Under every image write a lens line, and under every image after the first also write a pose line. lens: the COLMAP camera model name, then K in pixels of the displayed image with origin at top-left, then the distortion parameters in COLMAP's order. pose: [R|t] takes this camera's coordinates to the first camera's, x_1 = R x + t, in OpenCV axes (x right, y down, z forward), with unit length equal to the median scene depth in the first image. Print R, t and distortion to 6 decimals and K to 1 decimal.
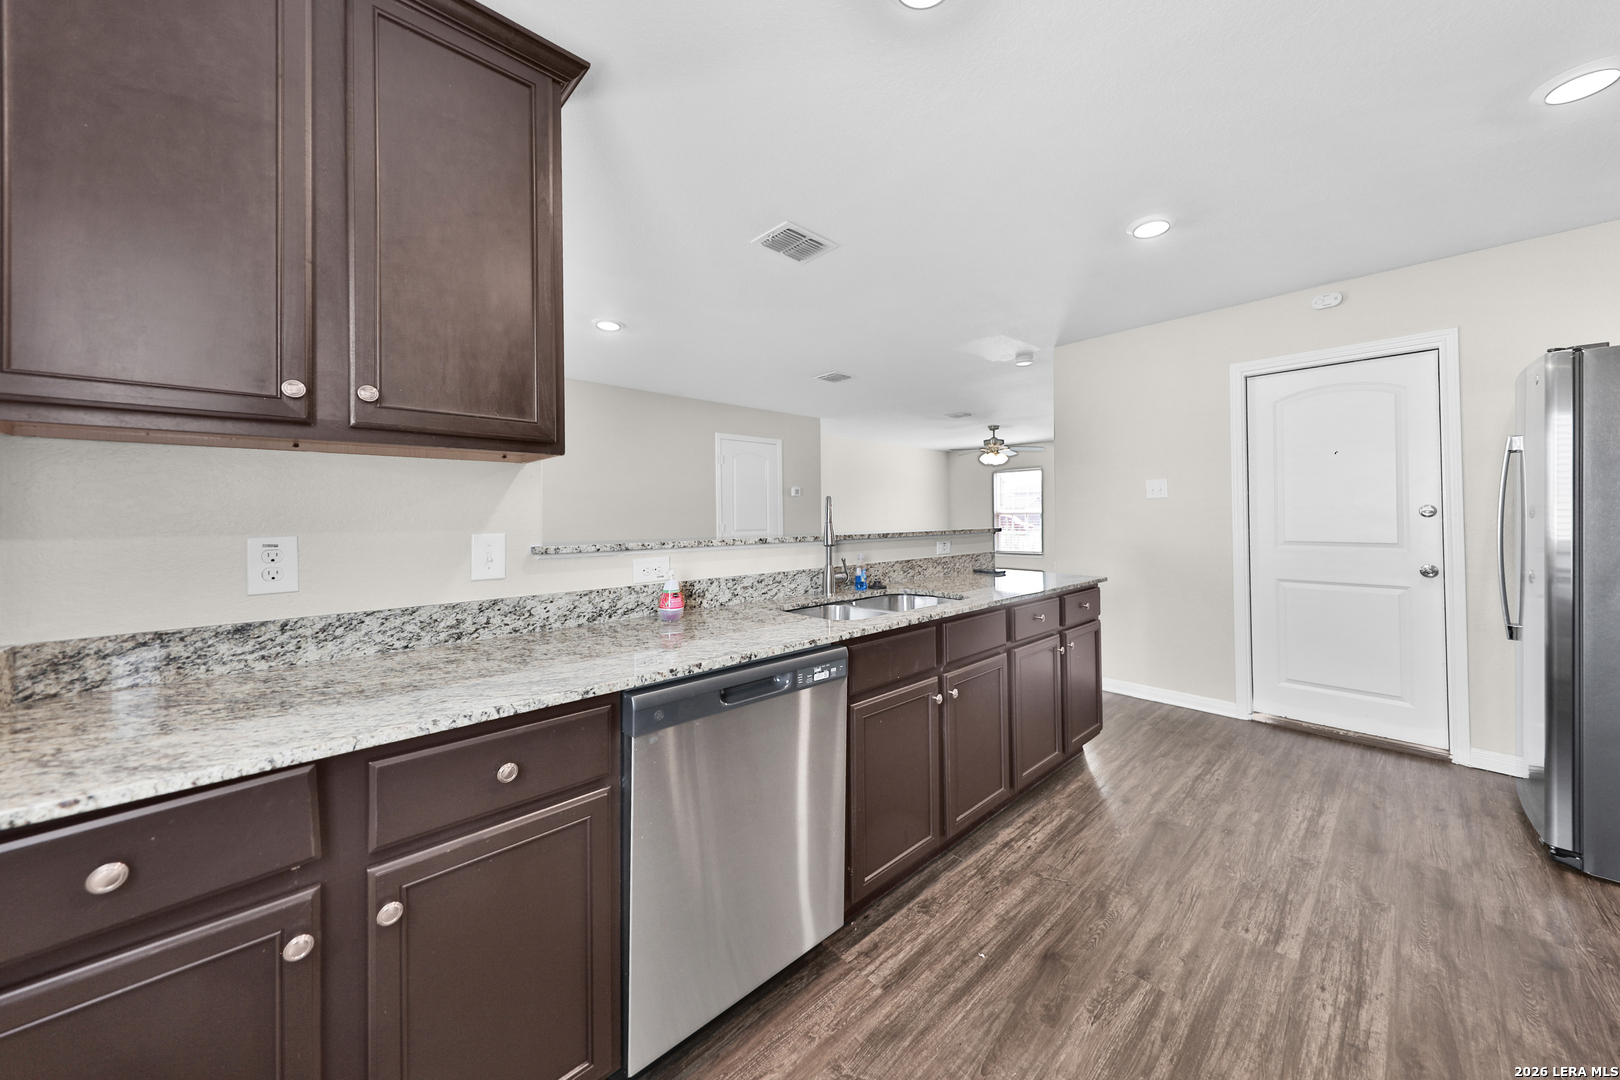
lens RADIAL K [[558.5, 0, 810.8], [0, 558.5, 518.1], [0, 0, 1]] dist [0.009374, -0.001519]
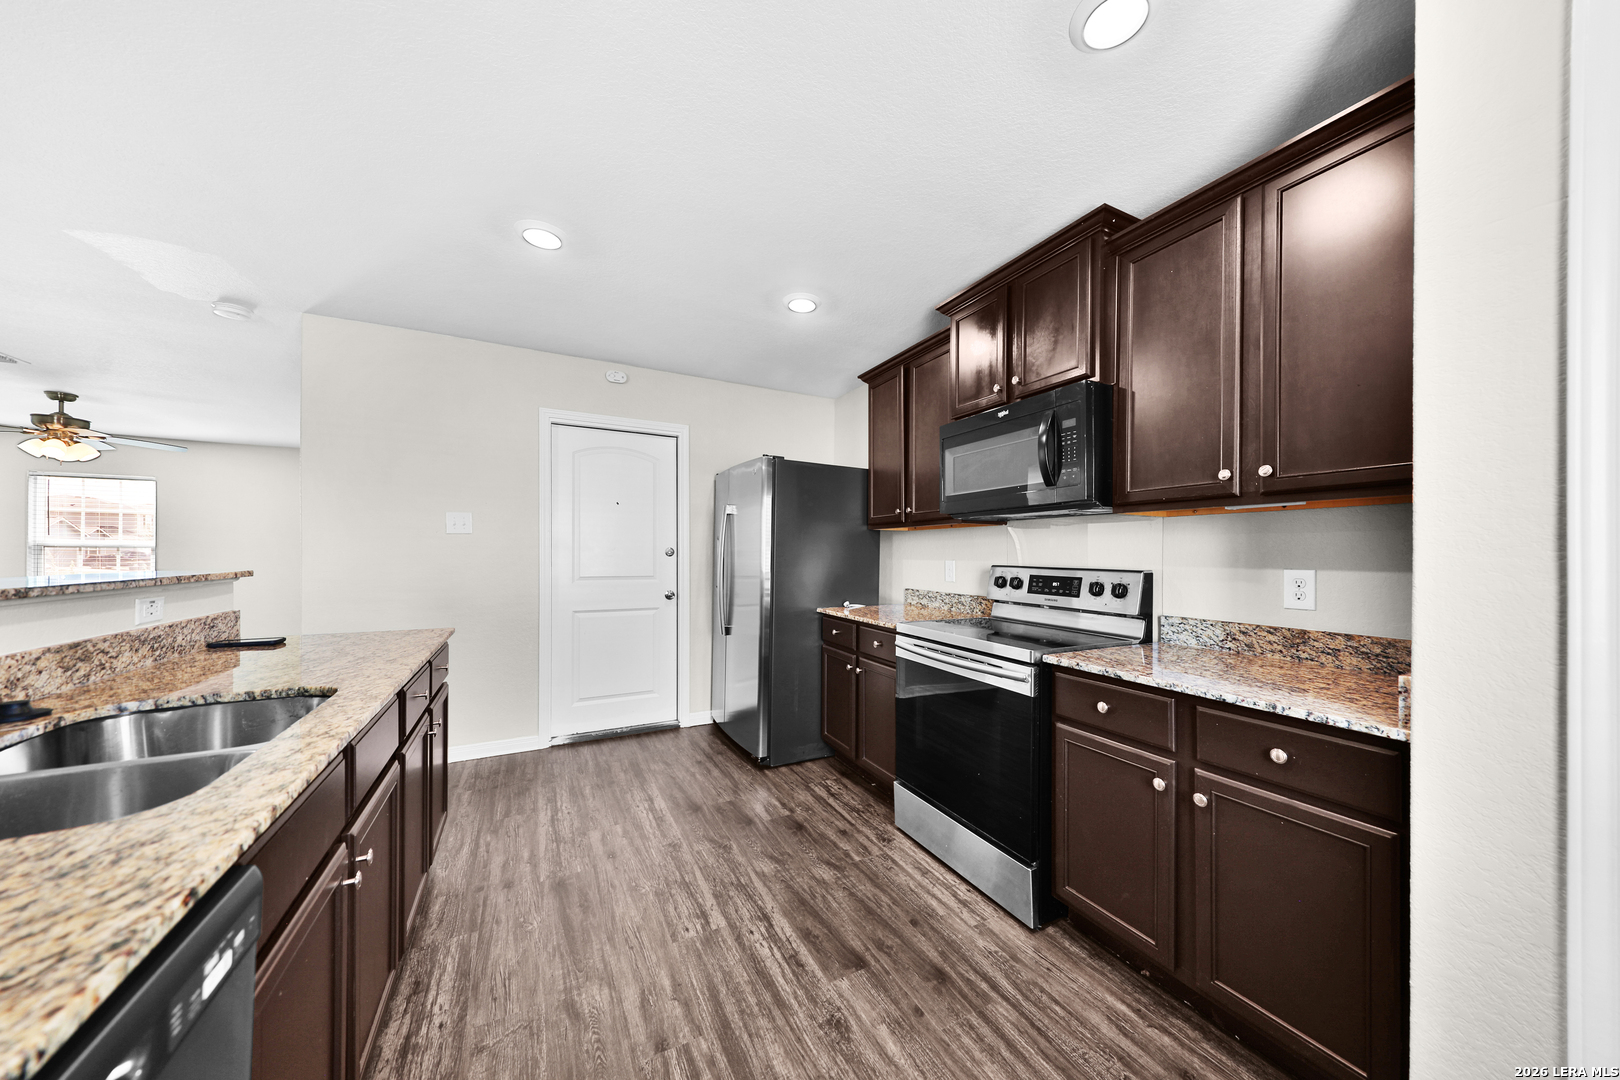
lens RADIAL K [[558.5, 0, 818.6], [0, 558.5, 552.1], [0, 0, 1]] dist [0.009374, -0.001519]
pose [[0.241359, 0.010008, 0.970384, -0.179301], [-0.005921, 0.999943, -0.008841, -0.001408], [-0.970418, -0.003612, 0.241405, 0.360951]]
